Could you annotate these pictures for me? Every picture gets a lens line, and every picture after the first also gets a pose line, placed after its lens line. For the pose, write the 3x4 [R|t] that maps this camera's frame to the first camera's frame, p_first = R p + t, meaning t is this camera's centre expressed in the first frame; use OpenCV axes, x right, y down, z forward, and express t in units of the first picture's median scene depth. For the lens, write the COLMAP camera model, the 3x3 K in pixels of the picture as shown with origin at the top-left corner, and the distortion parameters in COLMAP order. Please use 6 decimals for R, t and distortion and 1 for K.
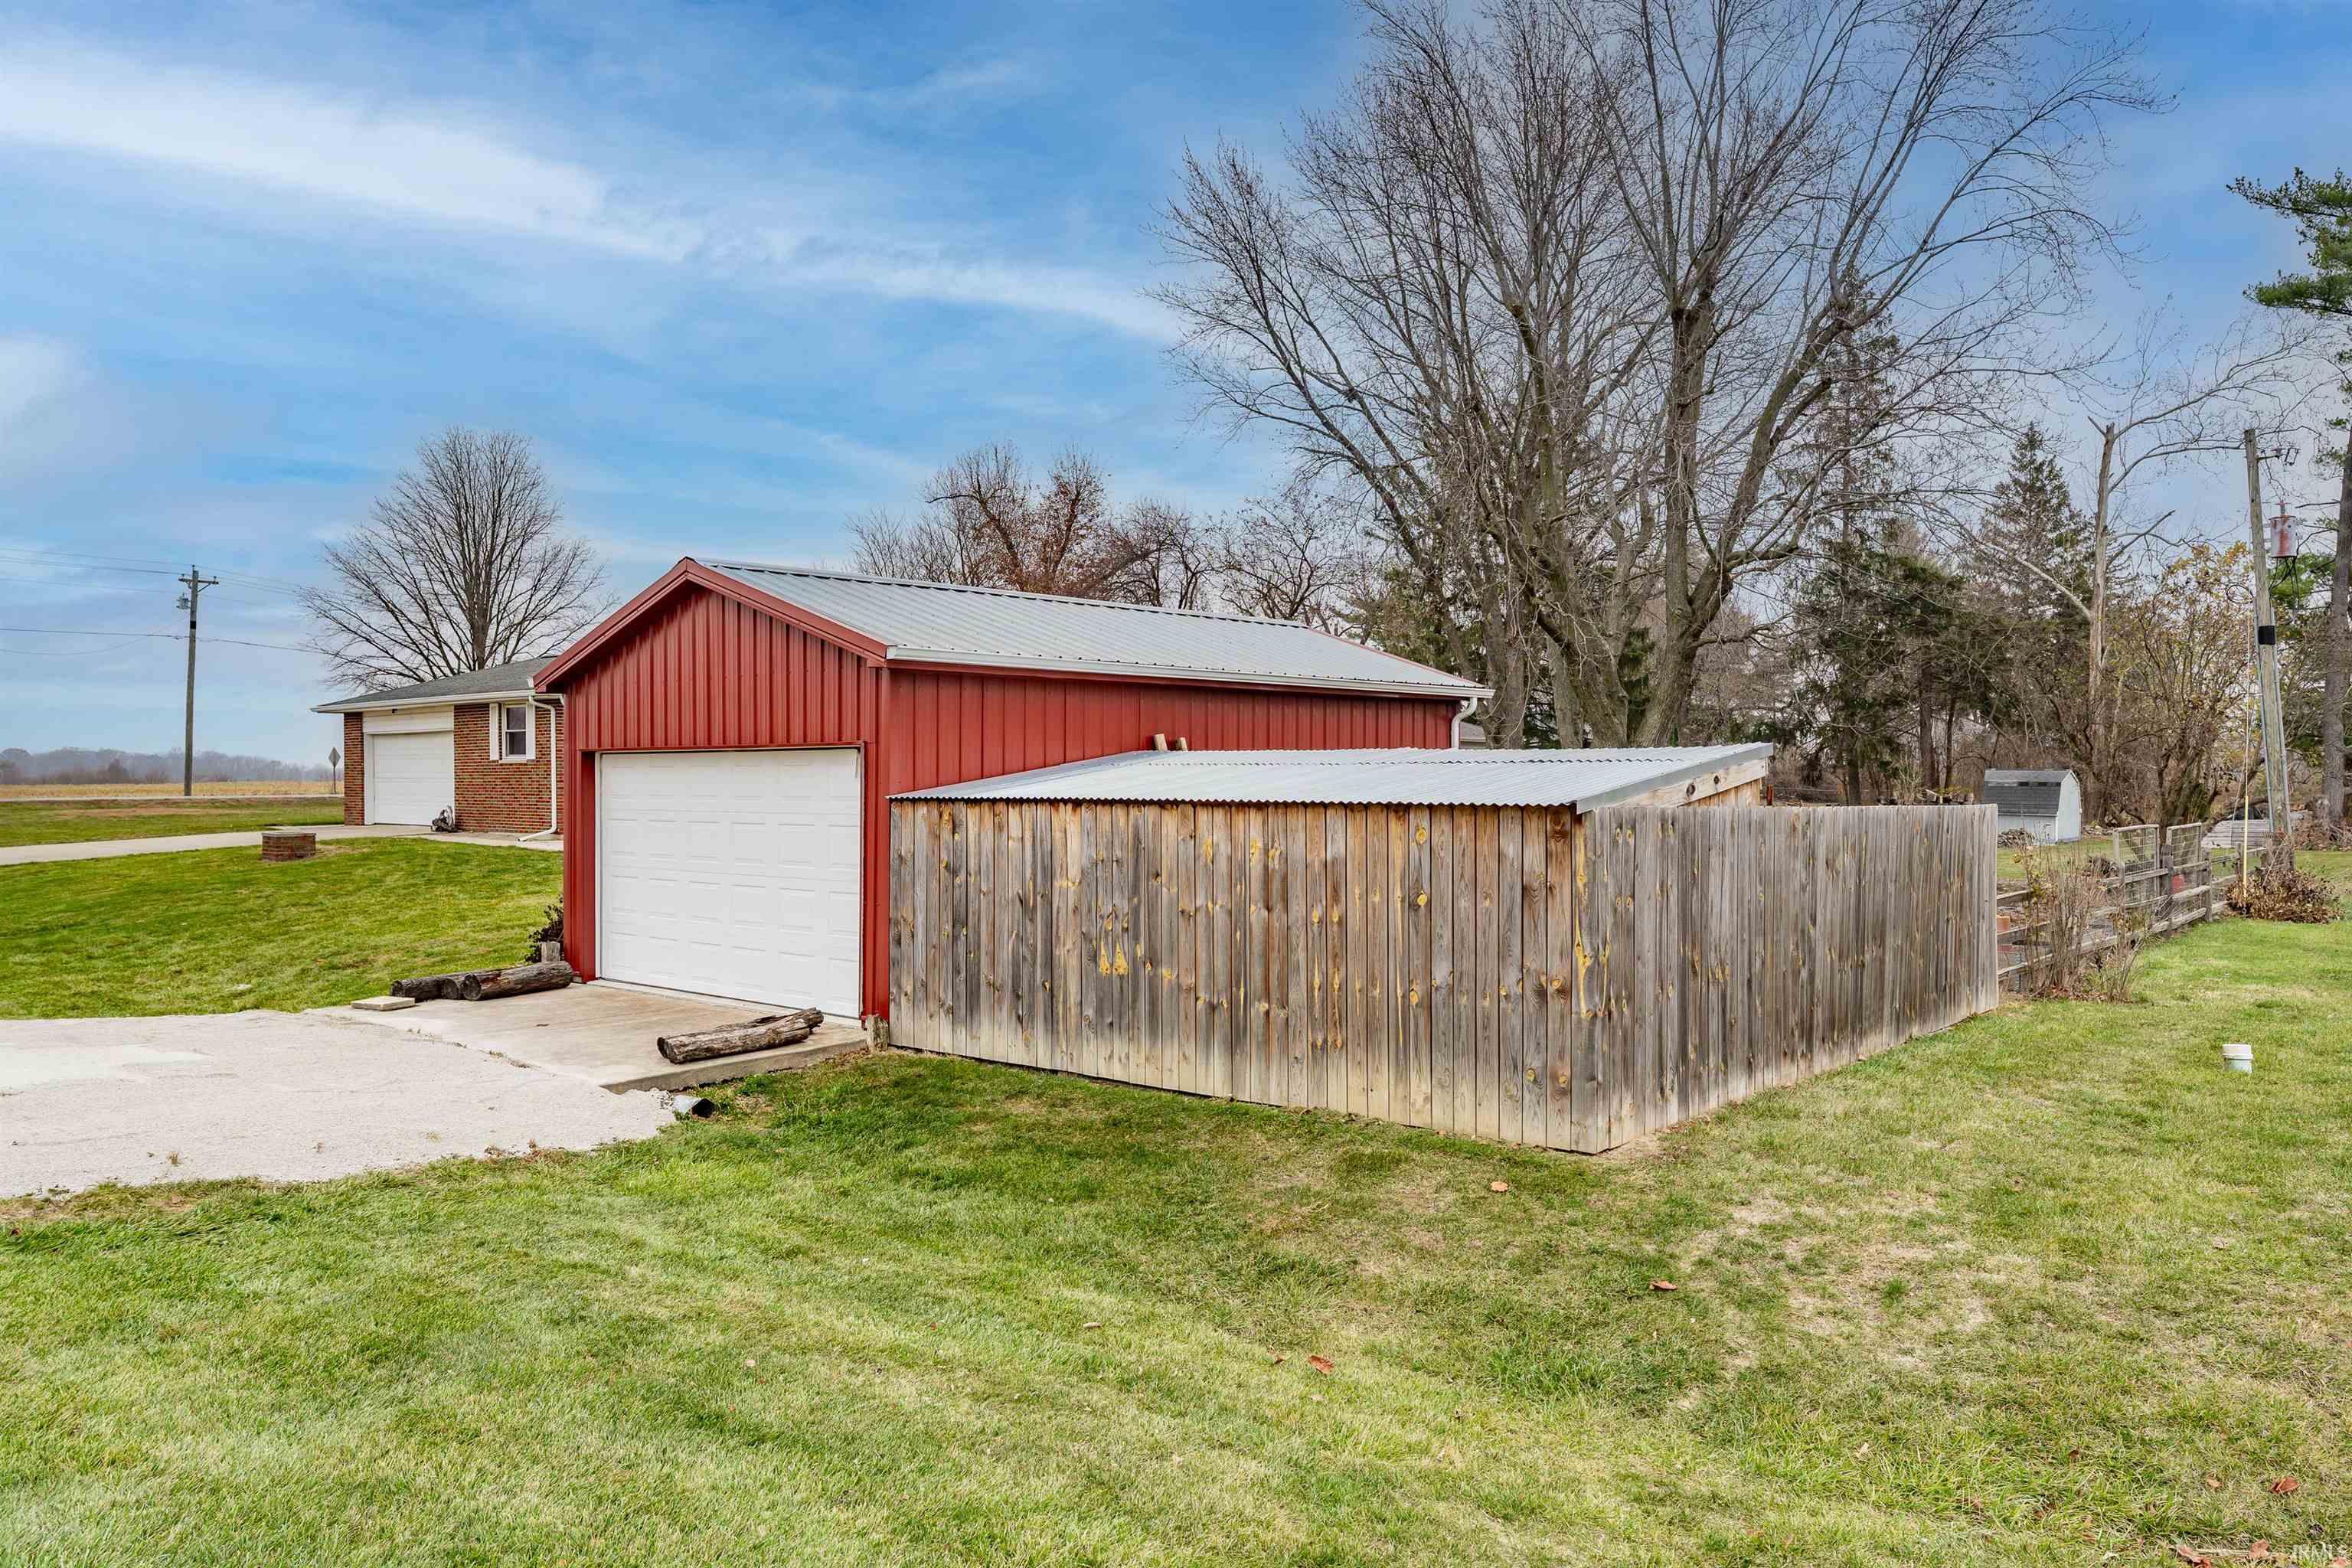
lens RADIAL K [[1618.8, 0, 1176.0], [0, 1618.8, 784.0], [0, 0, 1]] dist [-0.000464, -0.001763]
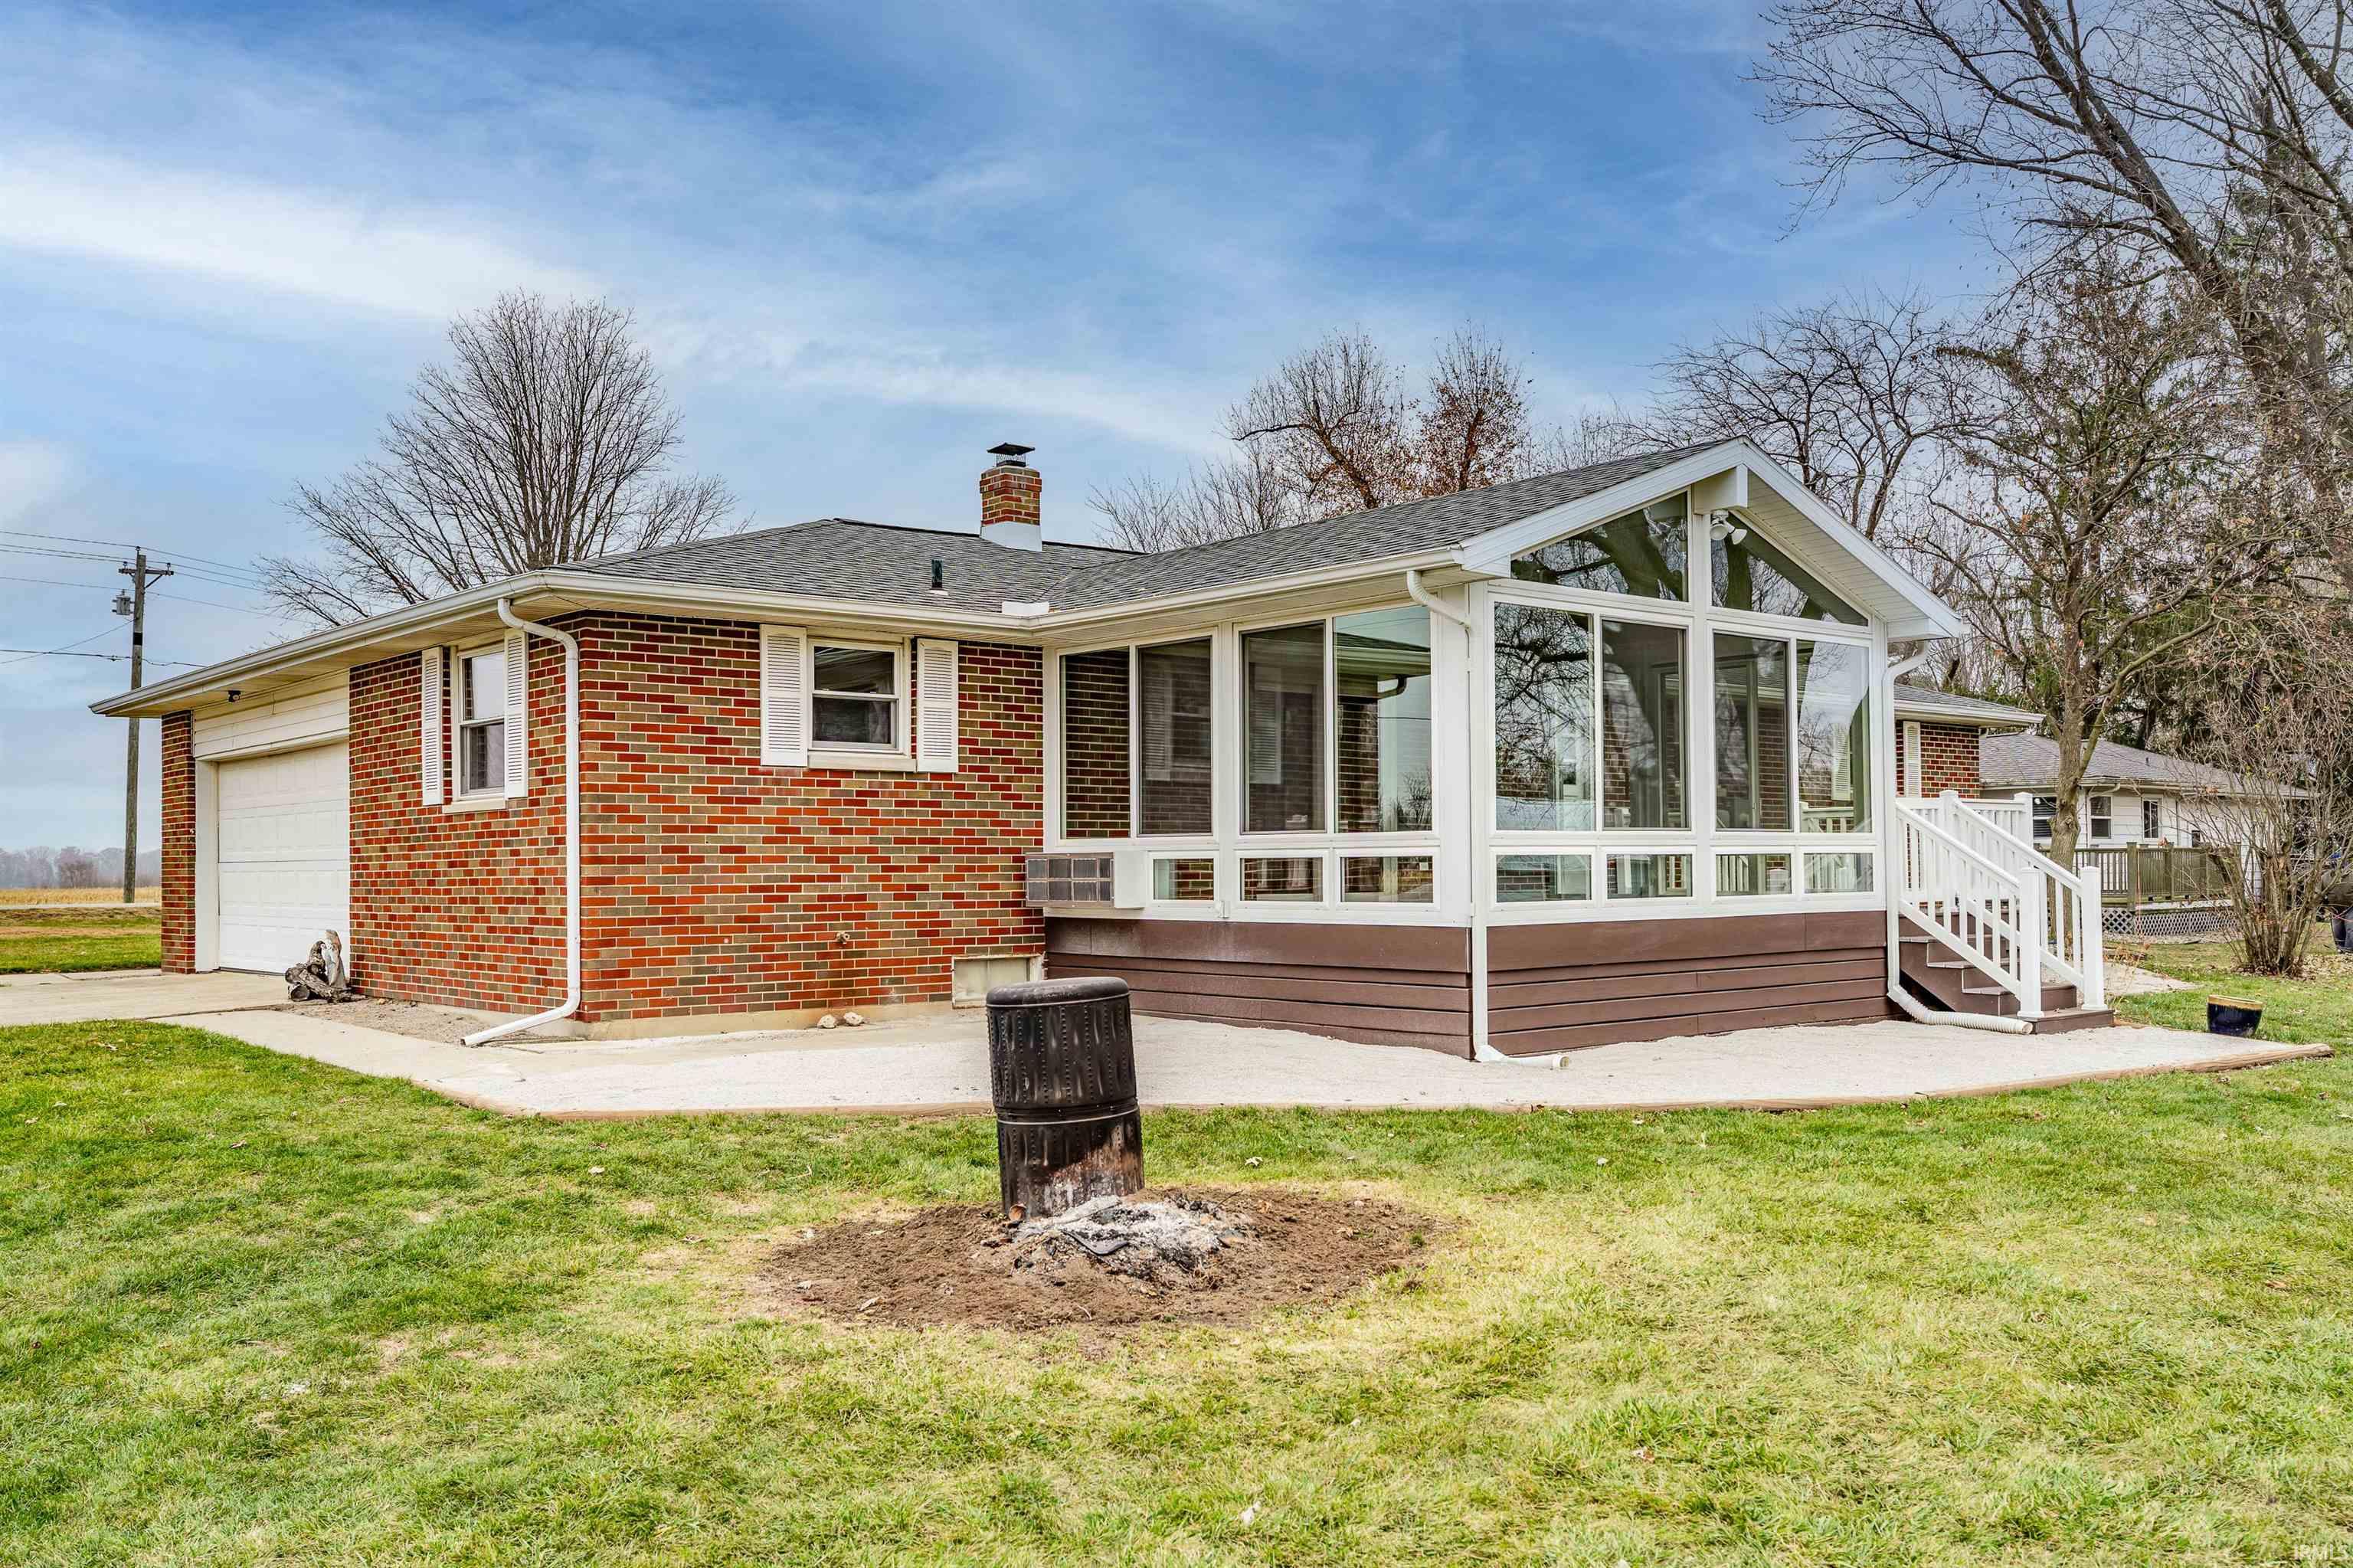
lens RADIAL K [[2001.1, 0, 1176.5], [0, 2001.1, 784.0], [0, 0, 1]] dist [0.006049, 0.005394]
pose [[0.991250, -0.011369, -0.131508, -0.097624], [0.004992, 0.998800, -0.048720, 0.001506], [0.131904, 0.047637, 0.990117, 0.287707]]
